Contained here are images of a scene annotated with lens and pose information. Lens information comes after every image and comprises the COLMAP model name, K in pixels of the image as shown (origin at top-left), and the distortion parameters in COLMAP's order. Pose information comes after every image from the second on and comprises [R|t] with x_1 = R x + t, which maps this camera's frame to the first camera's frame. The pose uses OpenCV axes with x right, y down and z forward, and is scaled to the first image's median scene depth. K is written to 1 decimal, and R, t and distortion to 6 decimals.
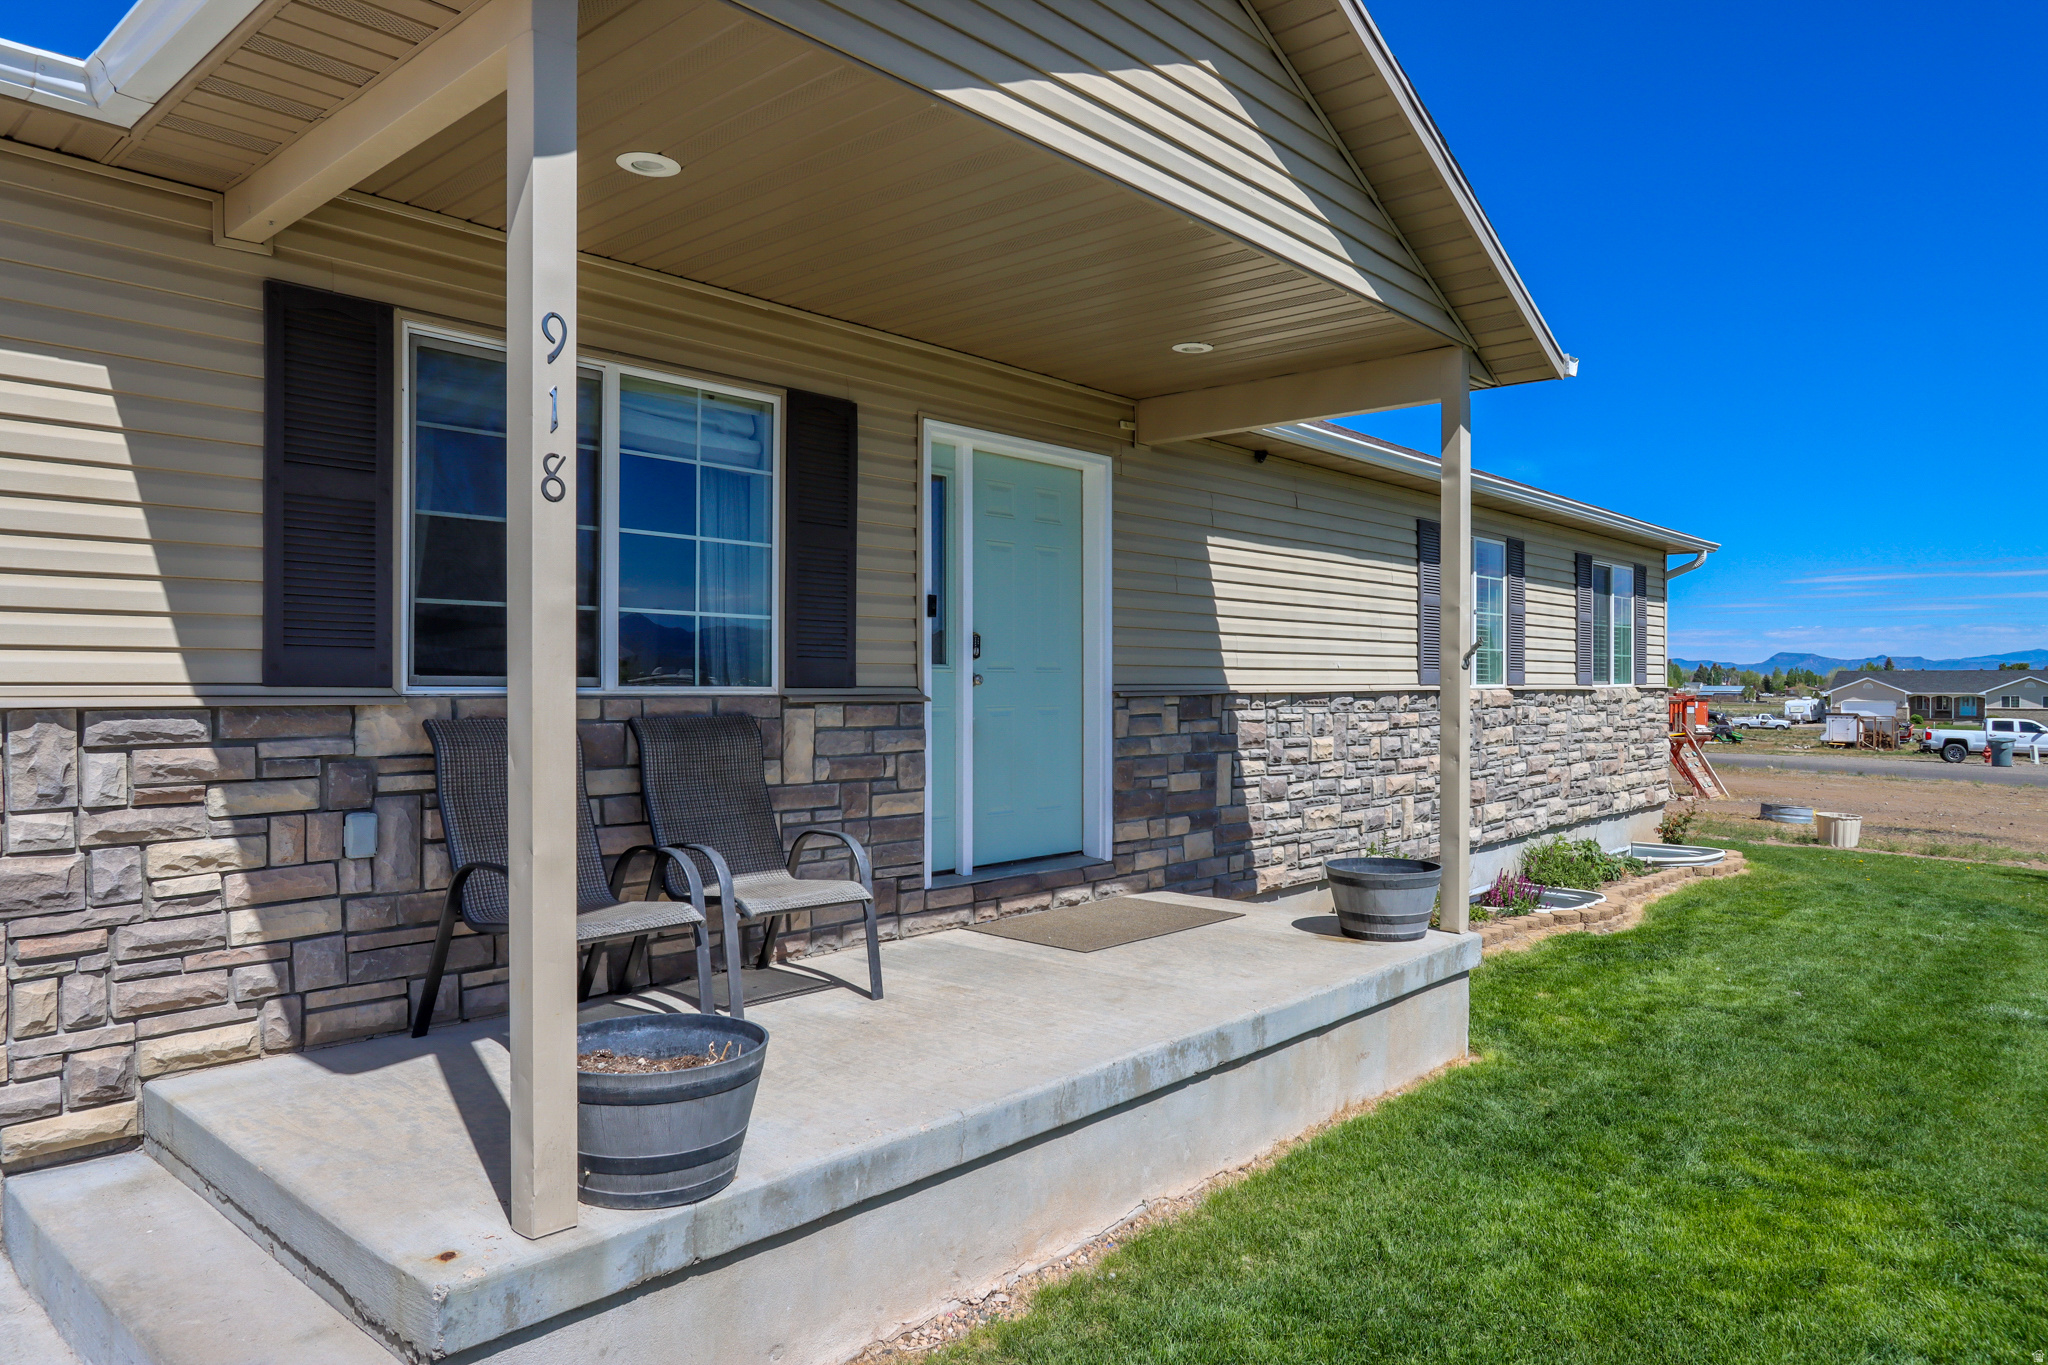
lens RADIAL K [[1335.9, 0, 1031.9], [0, 1335.9, 689.6], [0, 0, 1]] dist [-0.002388, 0.002600]
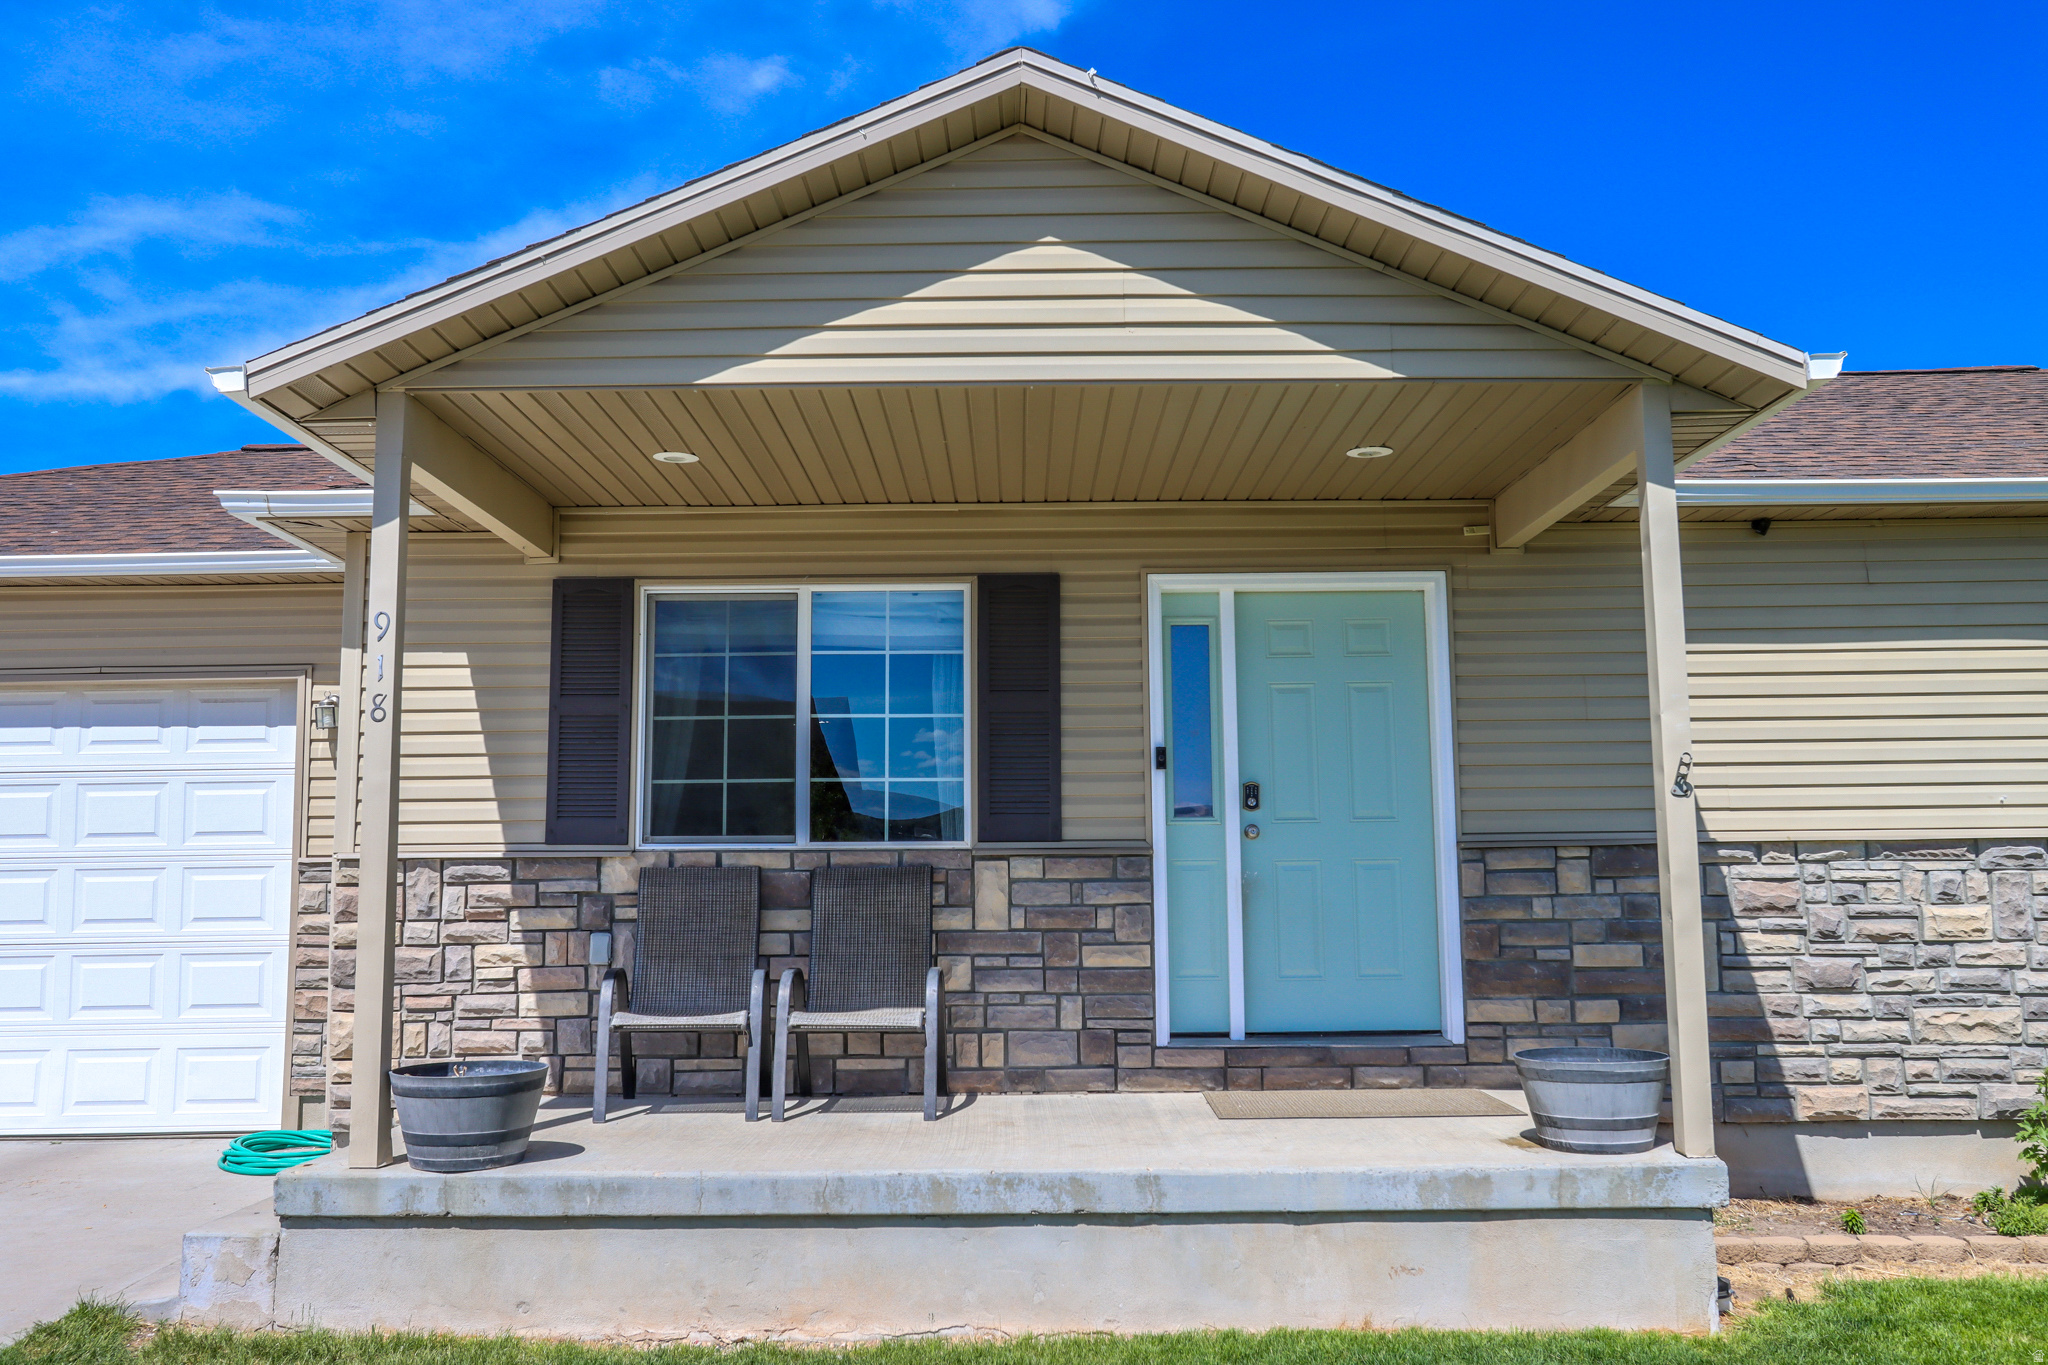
lens RADIAL K [[1667.2, 0, 1024.0], [0, 1667.2, 682.5], [0, 0, 1]] dist [-0.006548, 0.012955]
pose [[0.659416, -0.096981, -0.745497, 0.886086], [0.007606, 0.992454, -0.122380, 0.037087], [0.751740, 0.075029, 0.655178, 0.116204]]
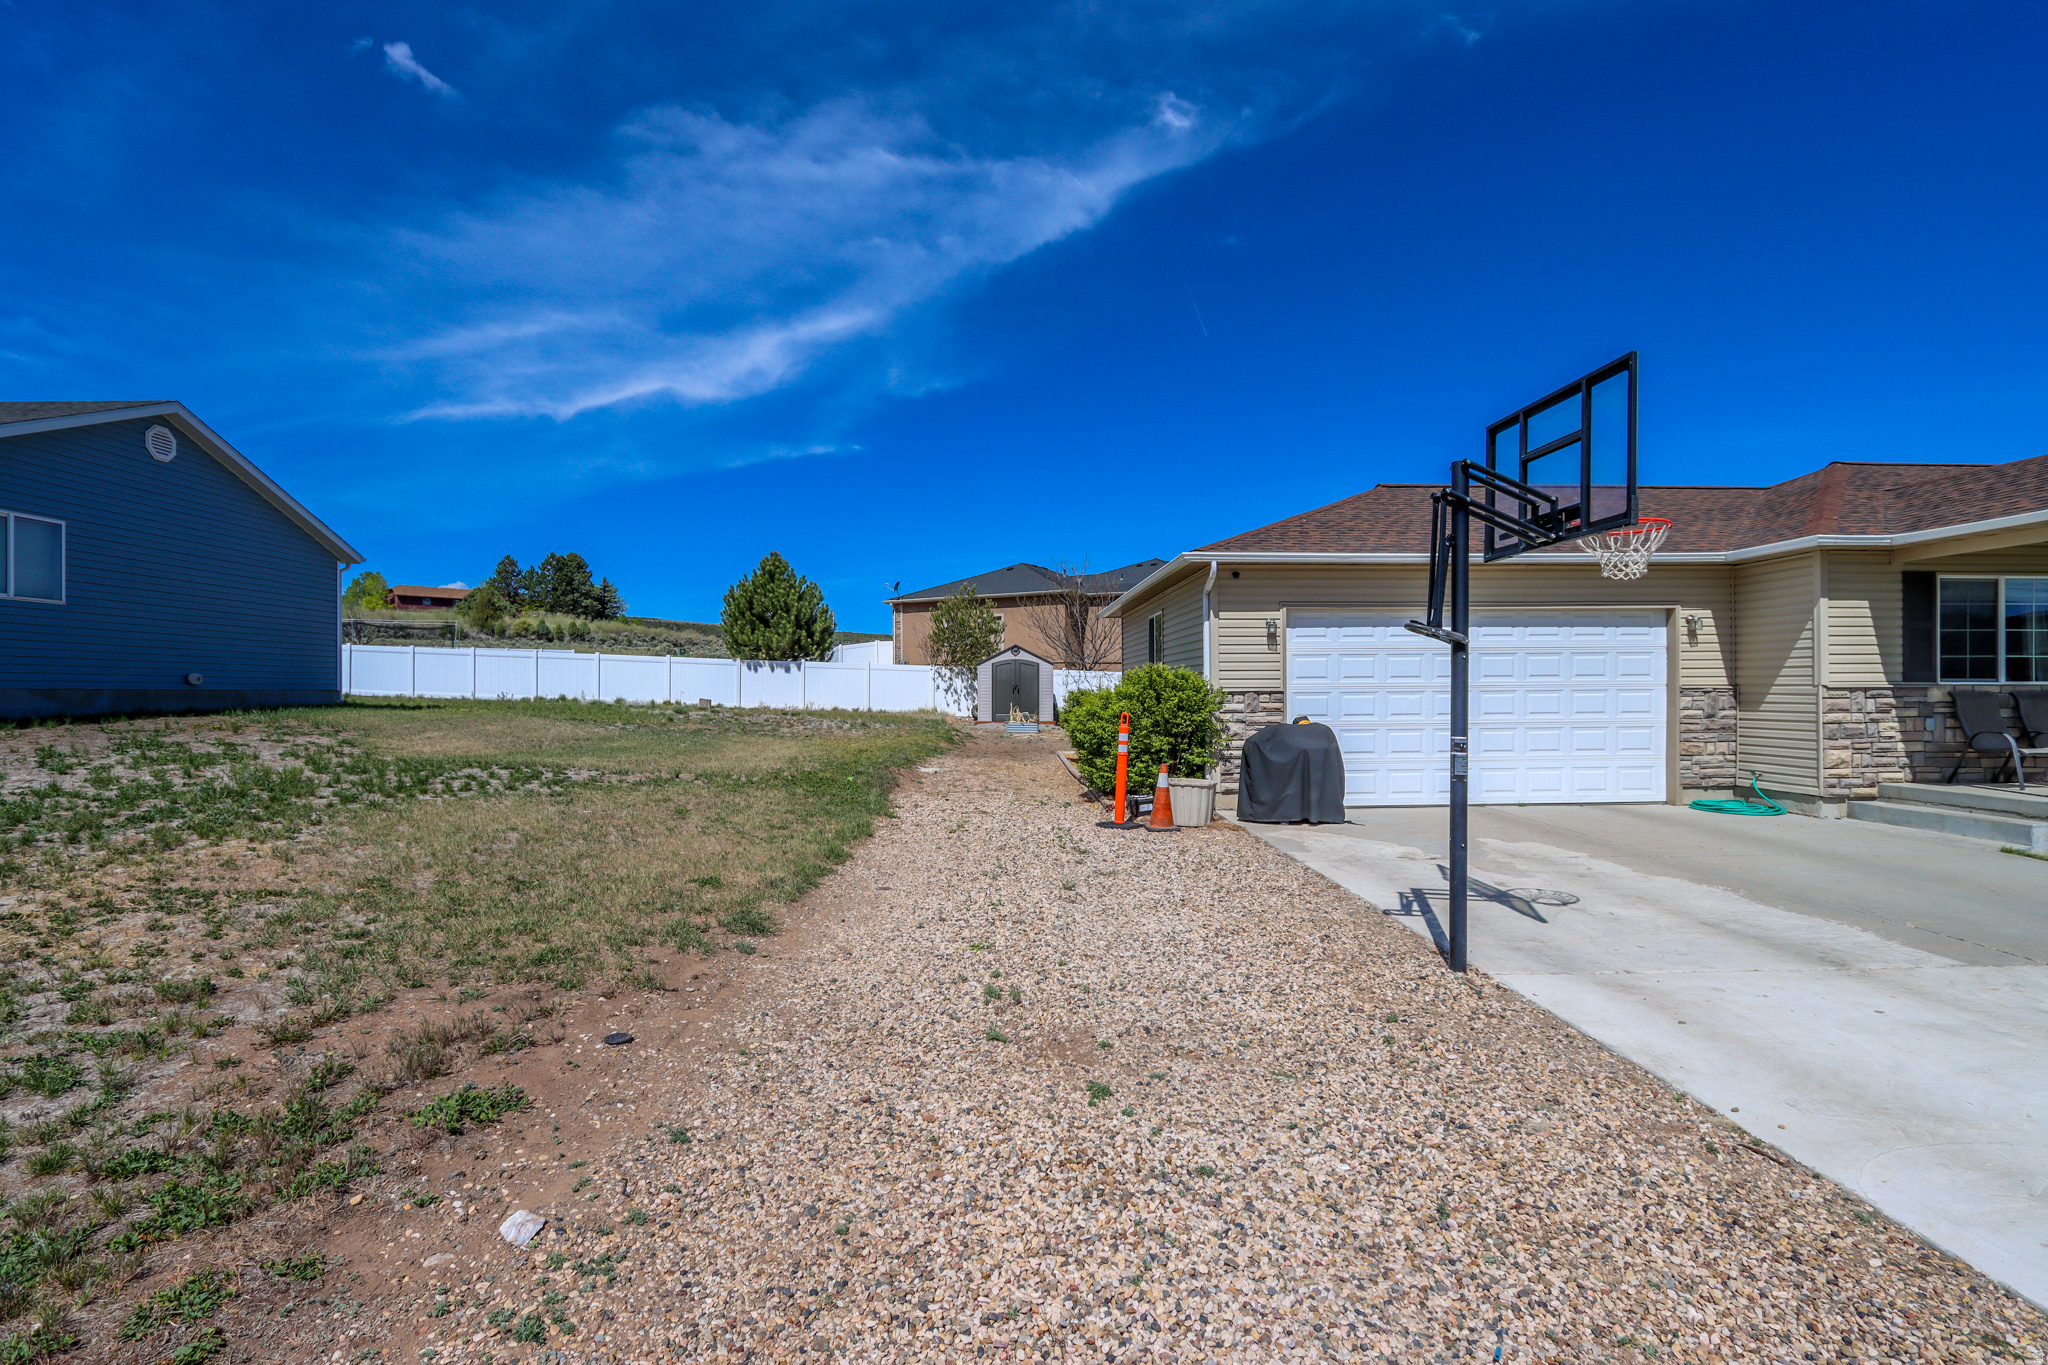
lens RADIAL K [[944.5, 0, 1013.2], [0, 944.5, 691.1], [0, 0, 1]] dist [-0.023389, 0.004970]
pose [[0.680498, -0.009351, -0.732691, -0.273333], [0.002129, 0.999940, -0.010784, 0.033286], [0.732747, 0.005779, 0.680476, -1.864939]]
